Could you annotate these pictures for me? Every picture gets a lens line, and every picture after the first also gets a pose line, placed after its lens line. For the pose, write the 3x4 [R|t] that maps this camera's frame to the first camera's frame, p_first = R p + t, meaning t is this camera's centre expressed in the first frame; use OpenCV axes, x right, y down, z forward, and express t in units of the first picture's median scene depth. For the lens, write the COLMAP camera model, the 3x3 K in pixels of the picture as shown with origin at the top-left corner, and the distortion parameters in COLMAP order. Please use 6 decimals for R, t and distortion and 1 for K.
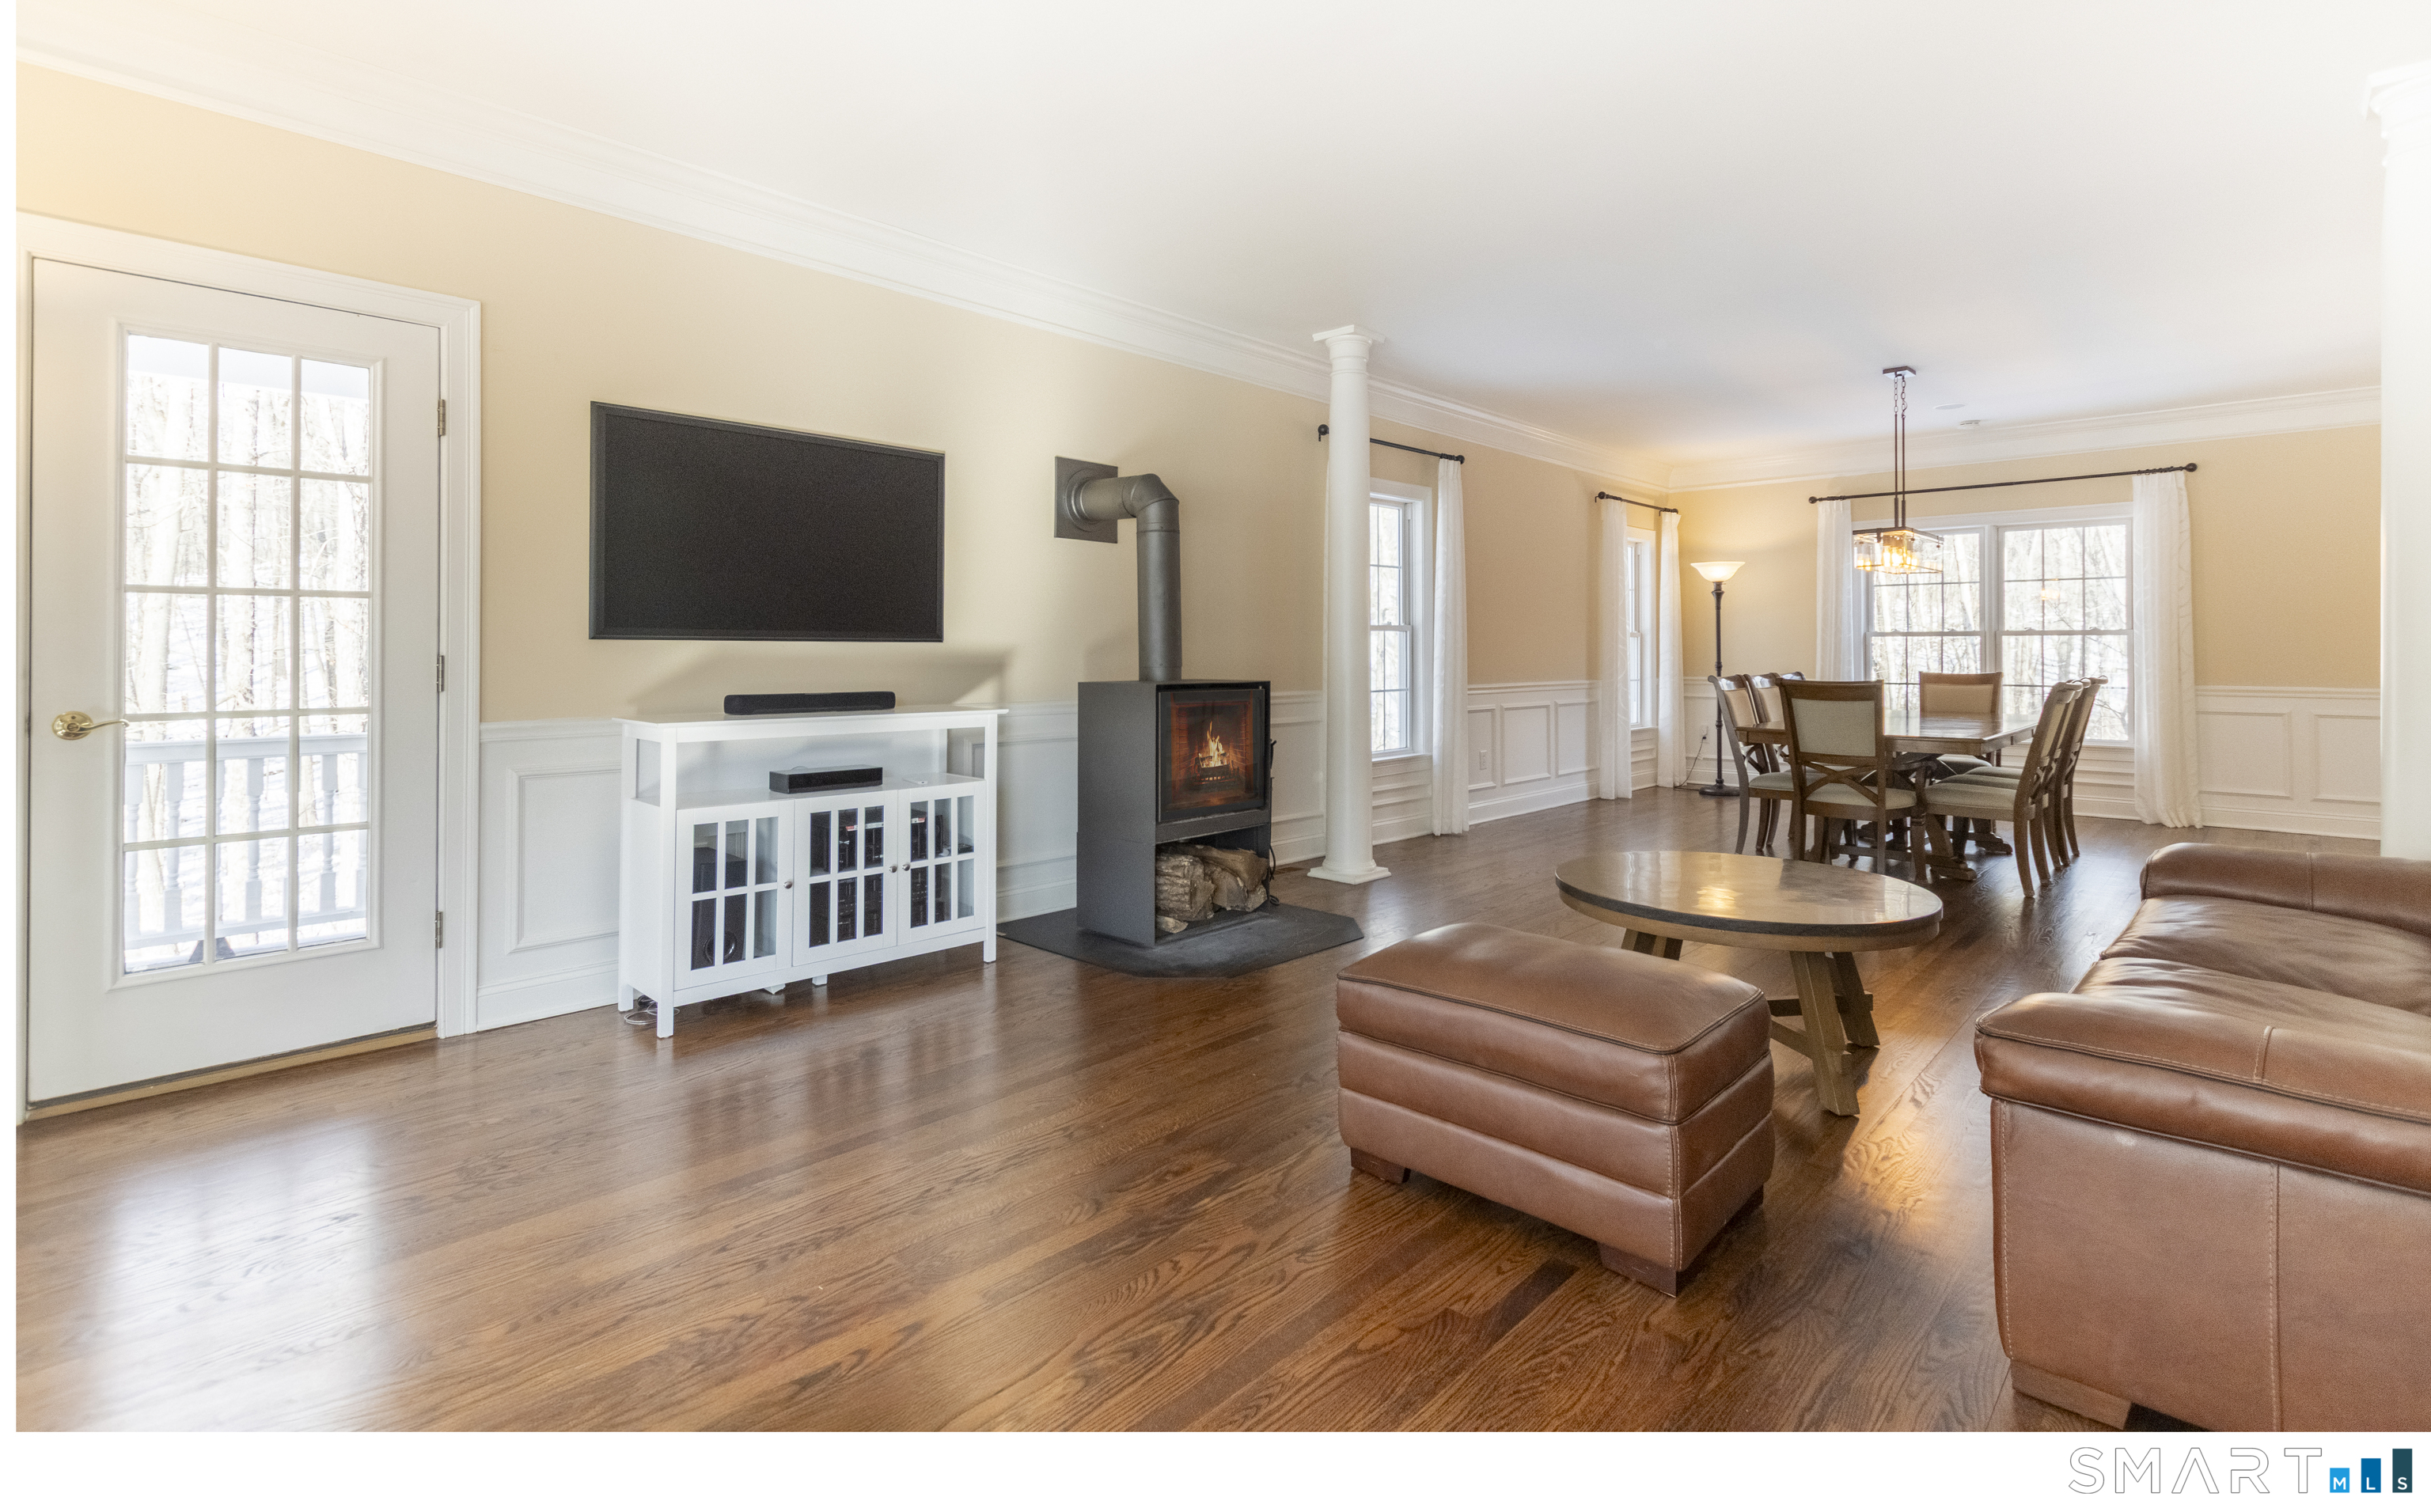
lens RADIAL K [[1130.8, 0, 1208.5], [0, 1130.8, 639.8], [0, 0, 1]] dist [-0.000780, -0.000485]
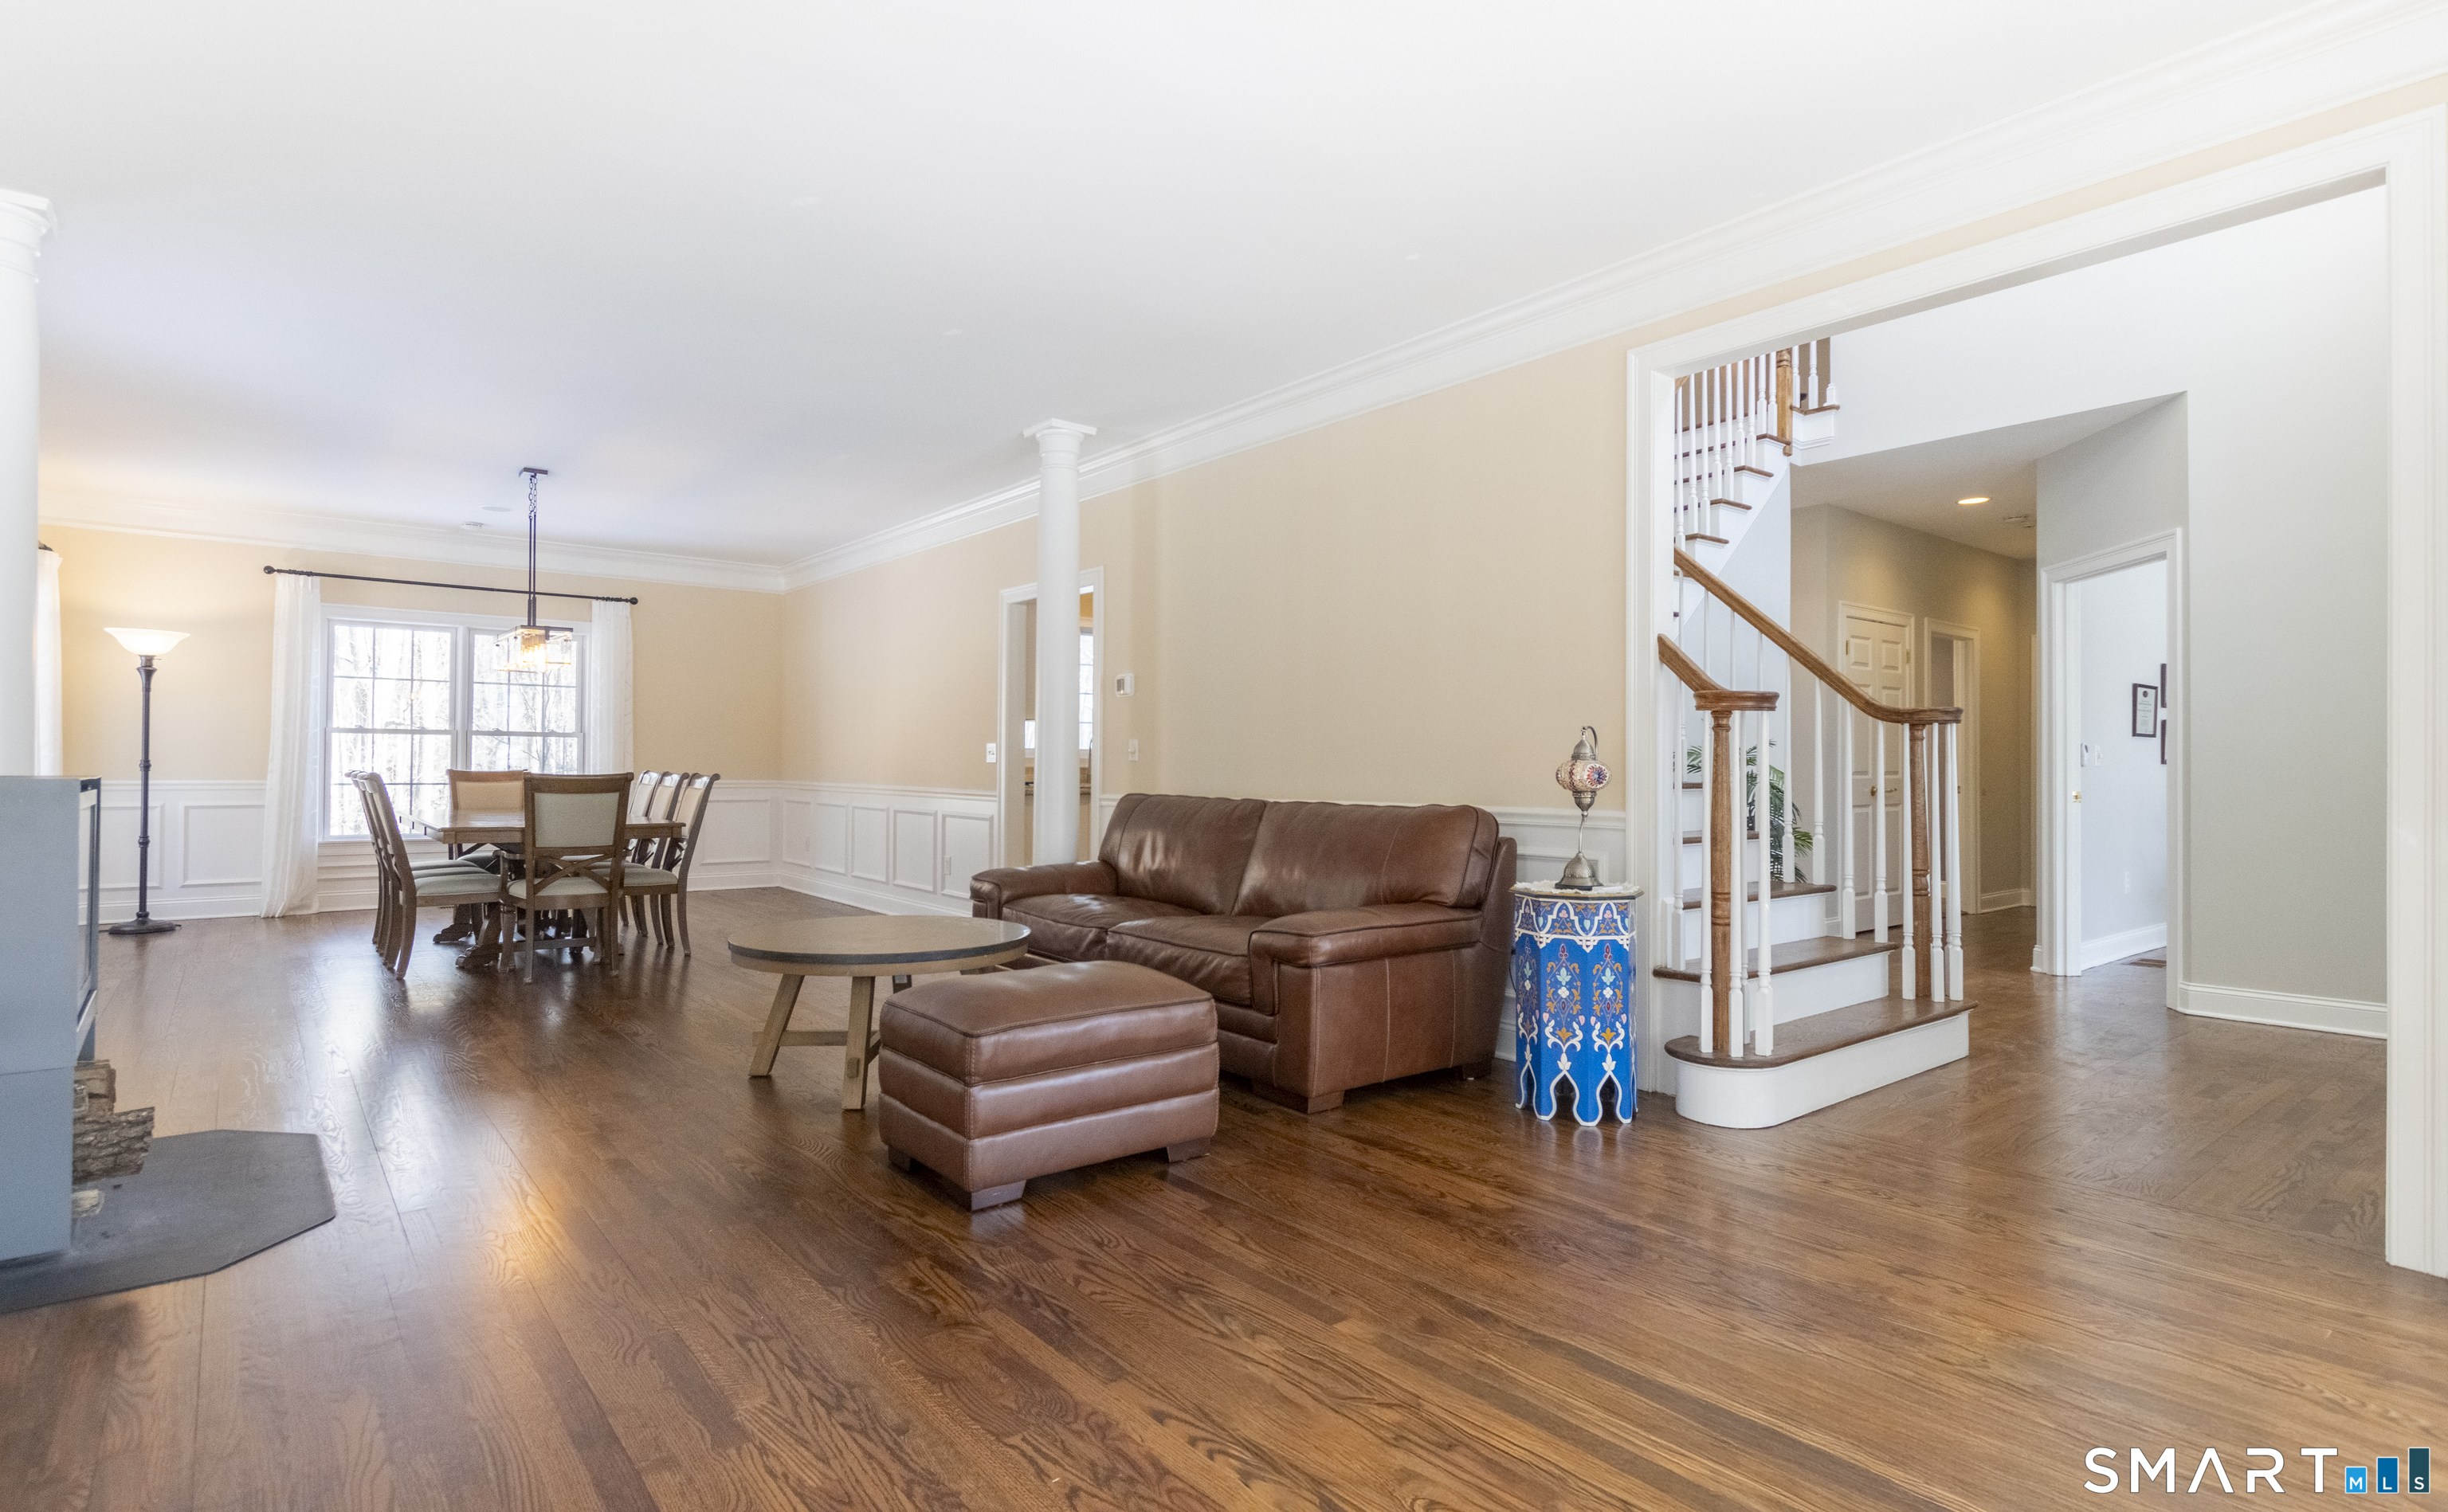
lens RADIAL K [[1196.1, 0, 1224.0], [0, 1196.1, 756.0], [0, 0, 1]] dist [0.002205, 0.000478]
pose [[0.125480, 0.008770, 0.992057, -0.434437], [-0.016792, 0.999836, -0.006715, 0.016420], [-0.991954, -0.015816, 0.125606, 0.279675]]
